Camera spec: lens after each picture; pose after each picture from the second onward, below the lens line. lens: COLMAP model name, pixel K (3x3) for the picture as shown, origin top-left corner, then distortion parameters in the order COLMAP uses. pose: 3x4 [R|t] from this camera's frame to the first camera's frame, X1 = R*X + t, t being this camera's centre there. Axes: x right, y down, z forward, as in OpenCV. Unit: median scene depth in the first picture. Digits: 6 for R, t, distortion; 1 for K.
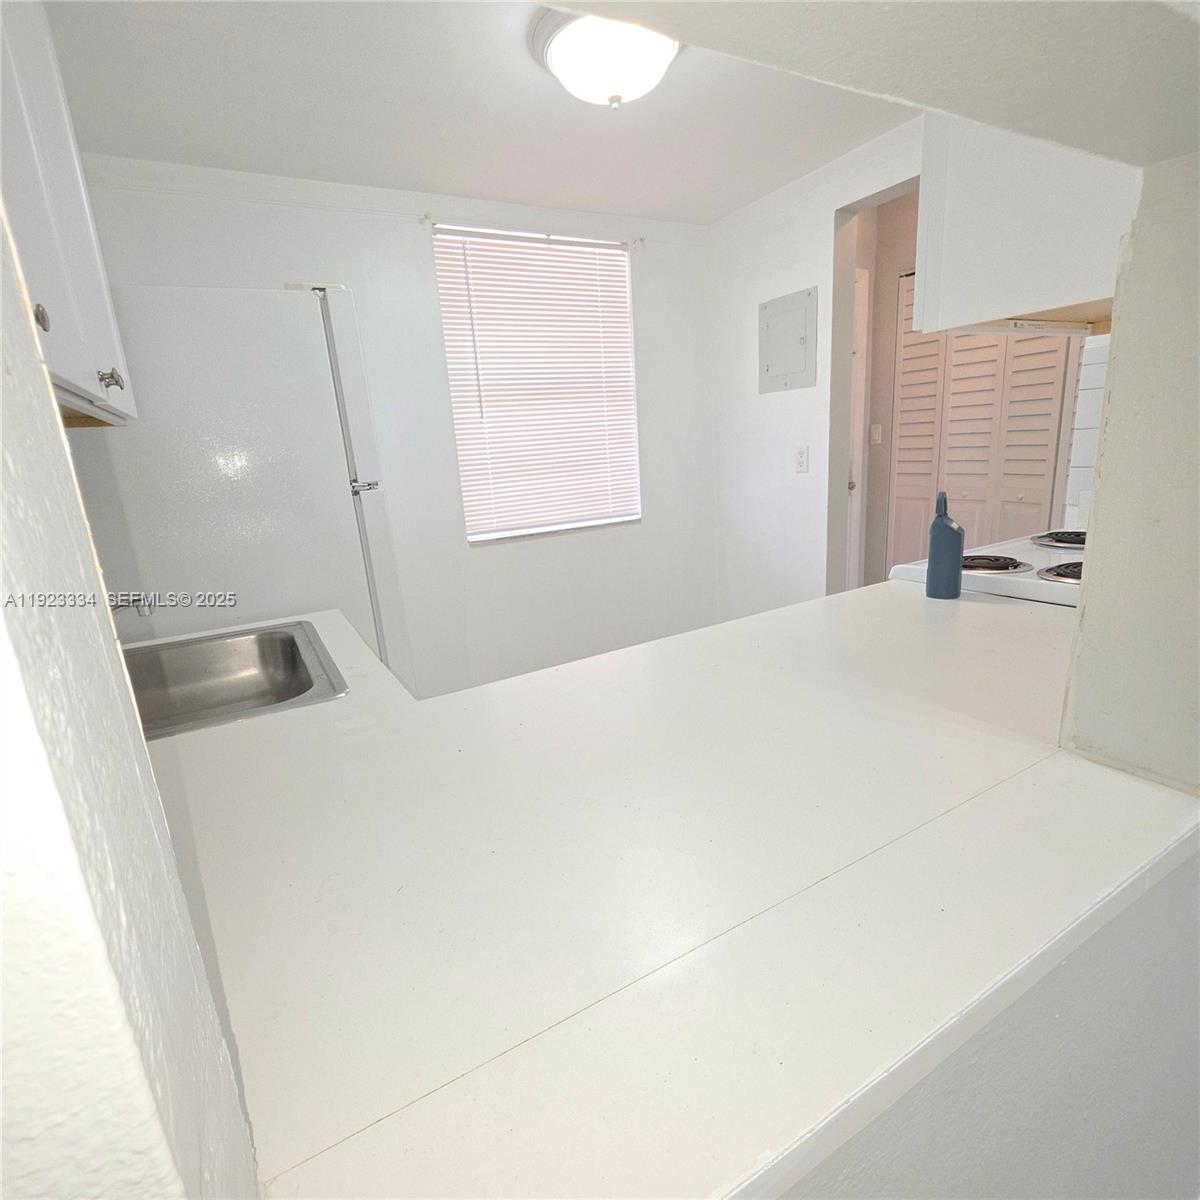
lens RADIAL K [[641.4, 0, 596.5], [0, 641.4, 605.7], [0, 0, 1]] dist [0.002909, -0.000140]
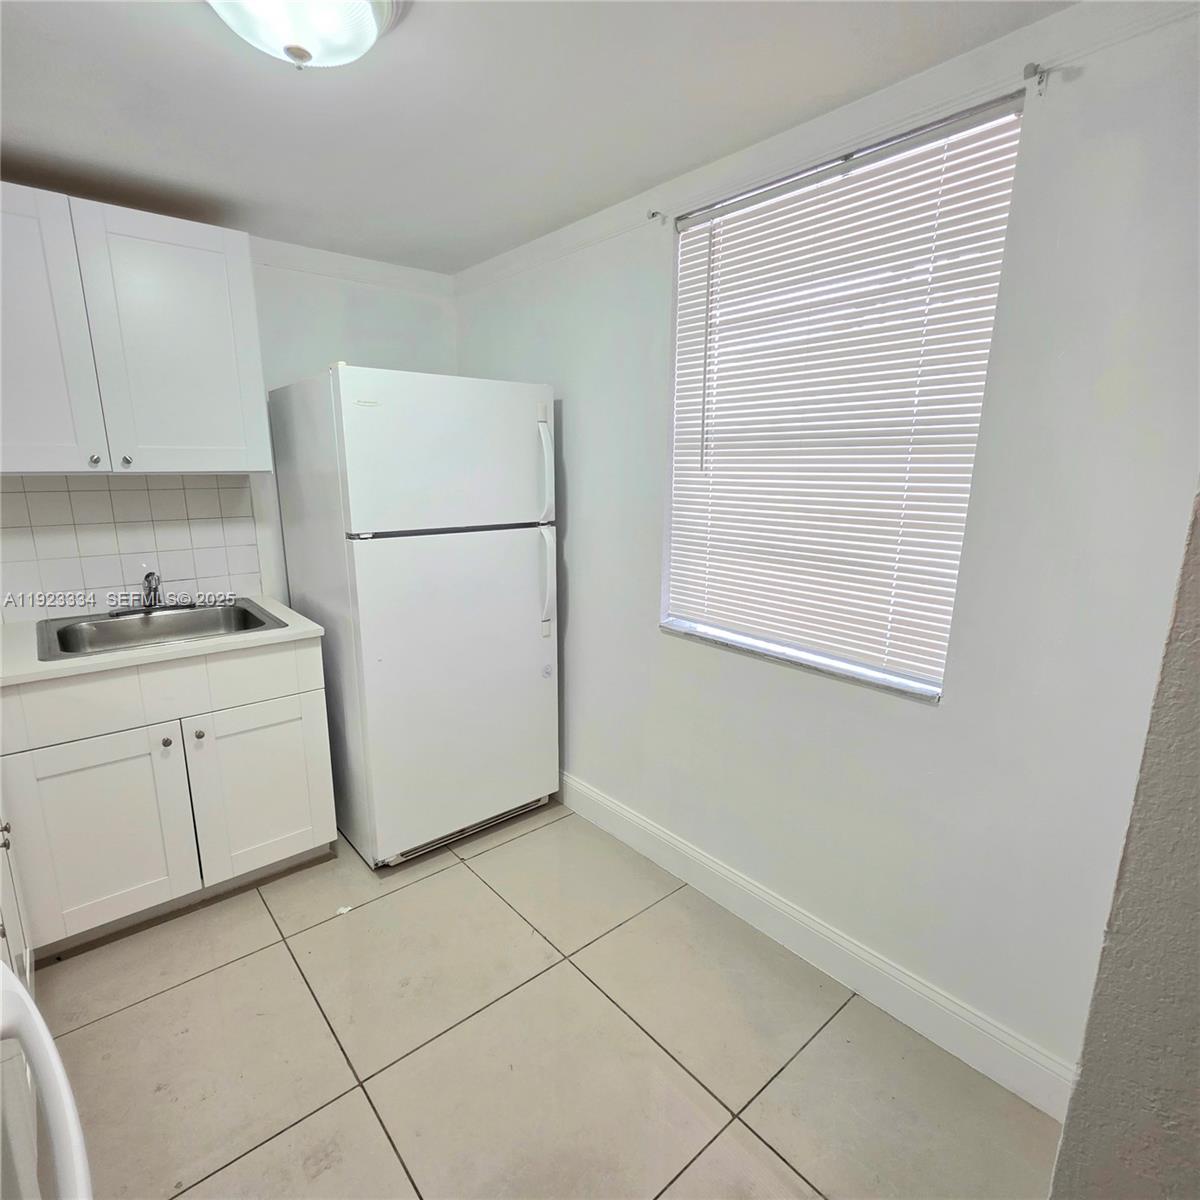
lens RADIAL K [[641.4, 0, 596.5], [0, 641.4, 605.7], [0, 0, 1]] dist [0.002909, -0.000140]
pose [[0.196910, 0.275908, -0.940798, 0.515189], [-0.260568, 0.939802, 0.221079, -0.274005], [0.945162, 0.201609, 0.256949, 0.722806]]
